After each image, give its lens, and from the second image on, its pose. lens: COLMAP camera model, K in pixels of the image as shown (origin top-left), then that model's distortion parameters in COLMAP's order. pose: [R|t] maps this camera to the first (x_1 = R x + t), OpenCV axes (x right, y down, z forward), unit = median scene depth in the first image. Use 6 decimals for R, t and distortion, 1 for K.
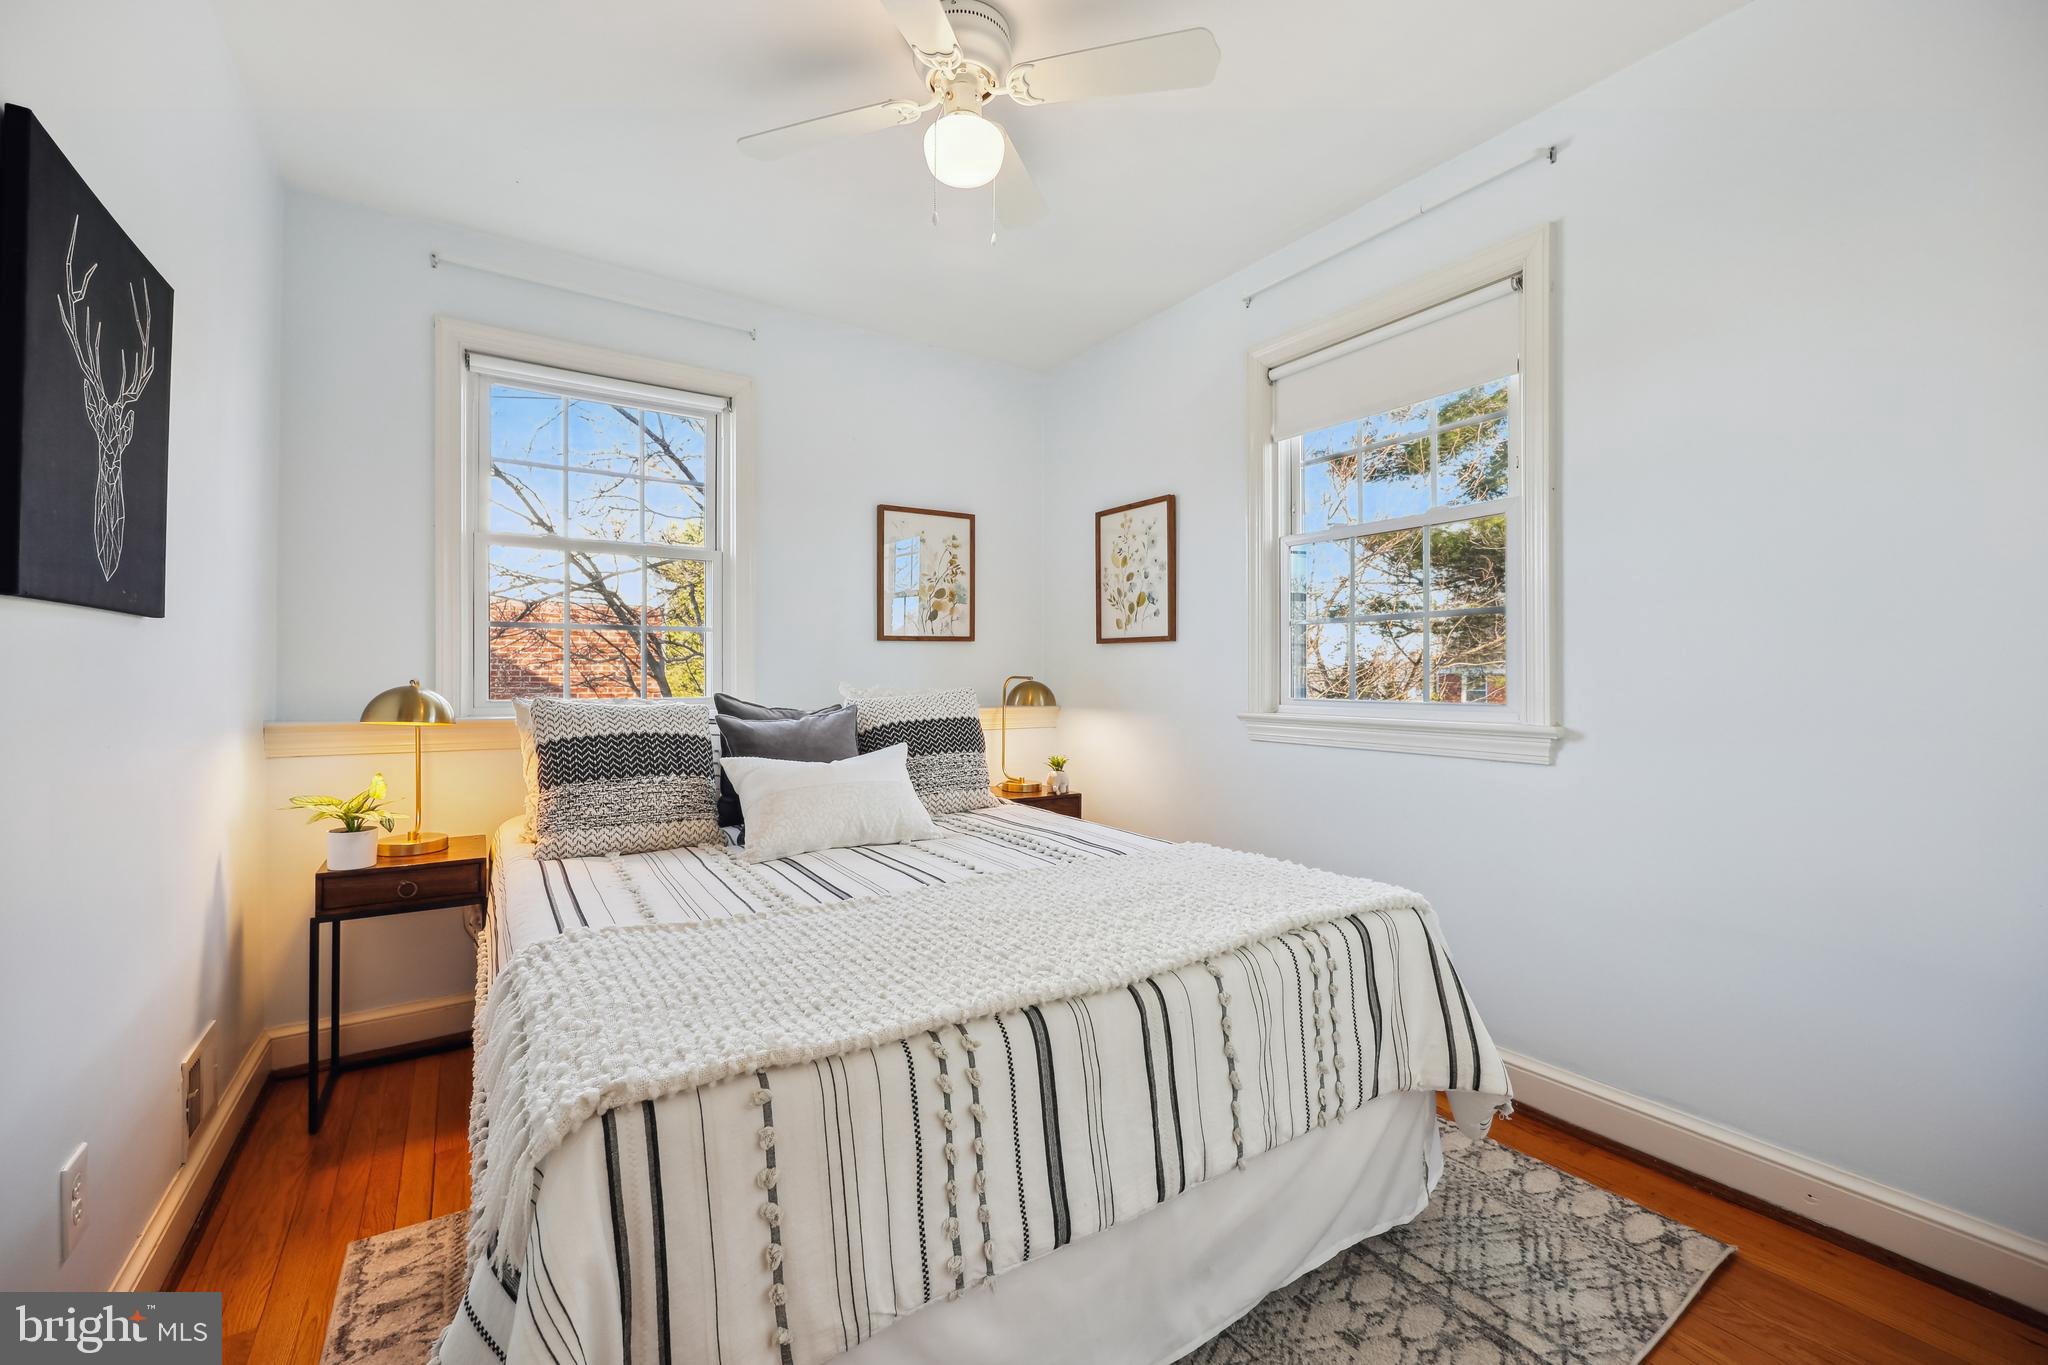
lens RADIAL K [[822.7, 0, 1028.7], [0, 822.7, 675.5], [0, 0, 1]] dist [-0.001891, 0.000552]
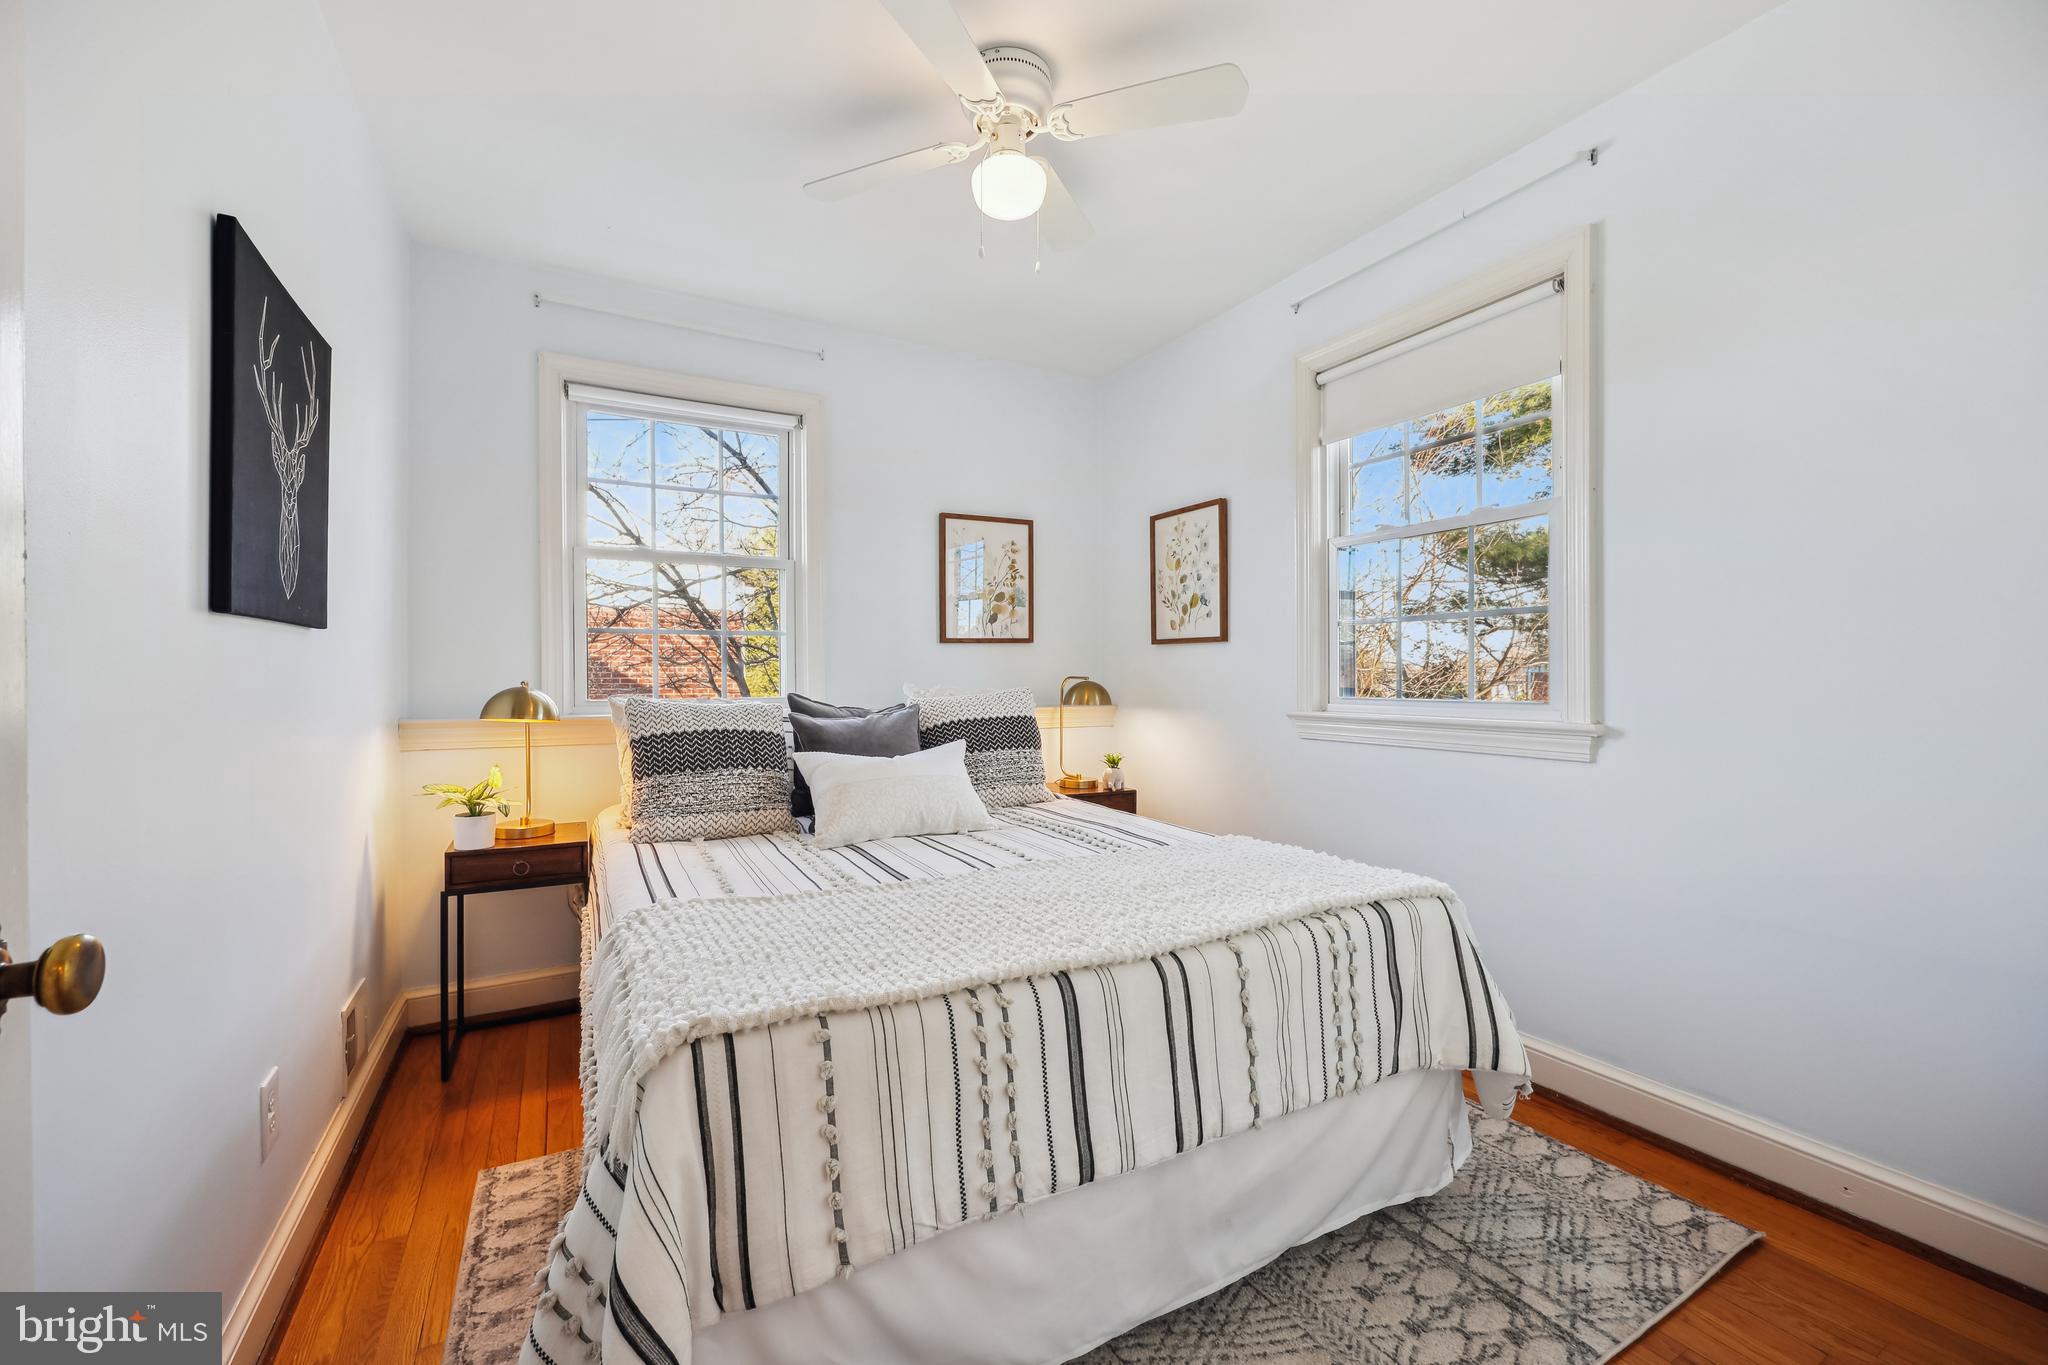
lens RADIAL K [[822.7, 0, 1035.7], [0, 822.7, 684.5], [0, 0, 1]] dist [-0.001891, 0.000552]
pose [[0.997046, -0.002702, -0.076763, 0.035348], [0.003484, 0.999943, 0.010048, 0.000526], [0.076731, -0.010286, 0.996999, -0.070892]]
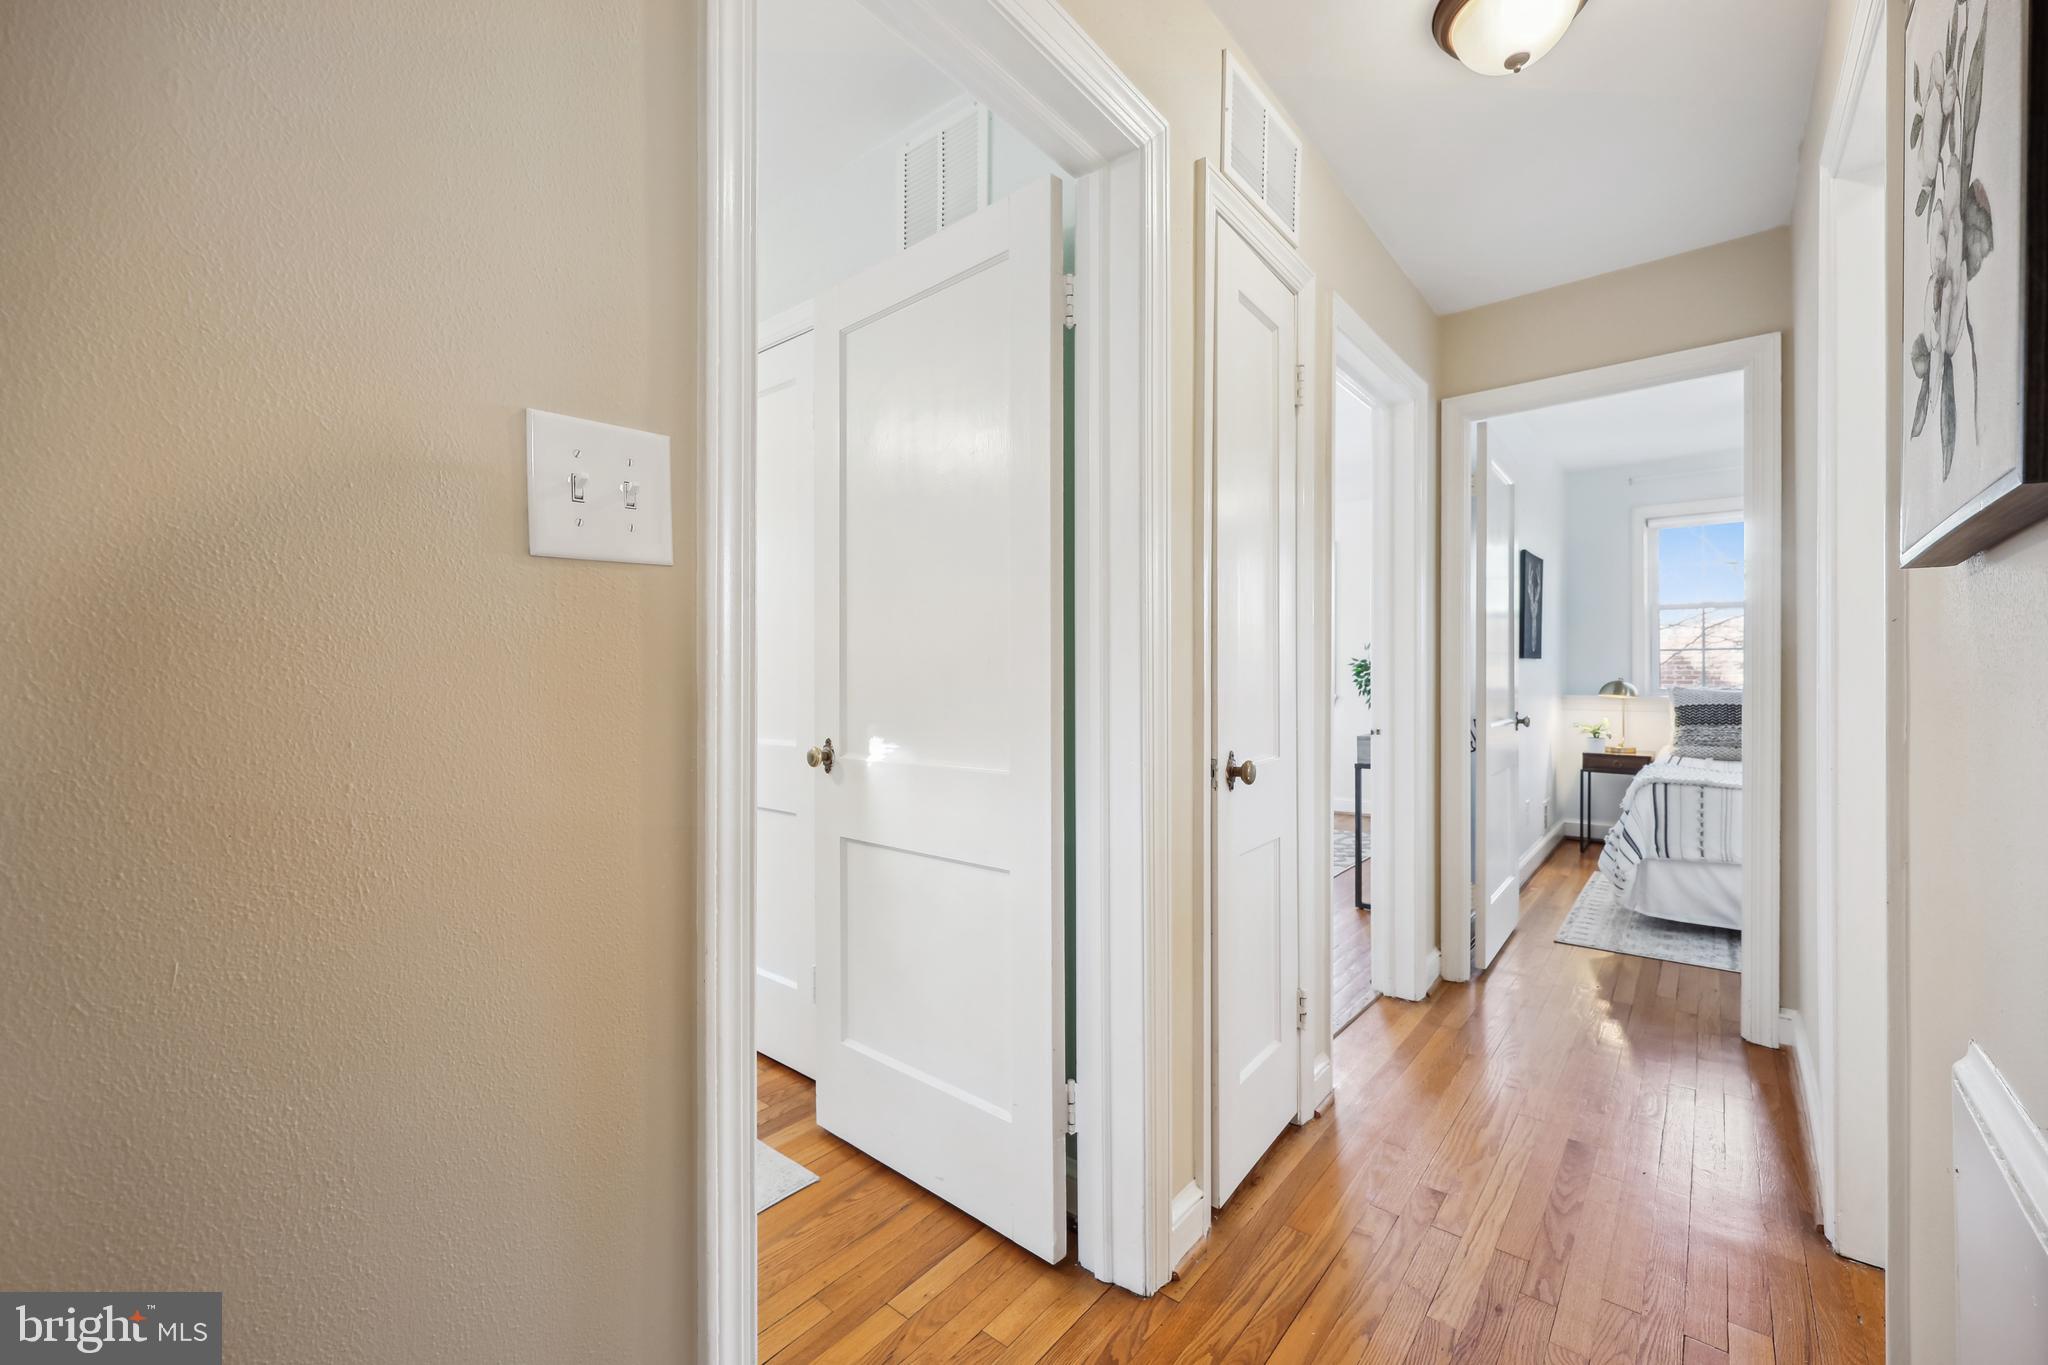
lens RADIAL K [[822.7, 0, 1020.2], [0, 822.7, 672.5], [0, 0, 1]] dist [-0.001891, 0.000552]
pose [[0.267398, -0.003025, -0.963581, 1.221978], [0.004054, 0.999990, -0.002014, -0.012195], [0.963578, -0.003368, 0.267408, -1.480972]]
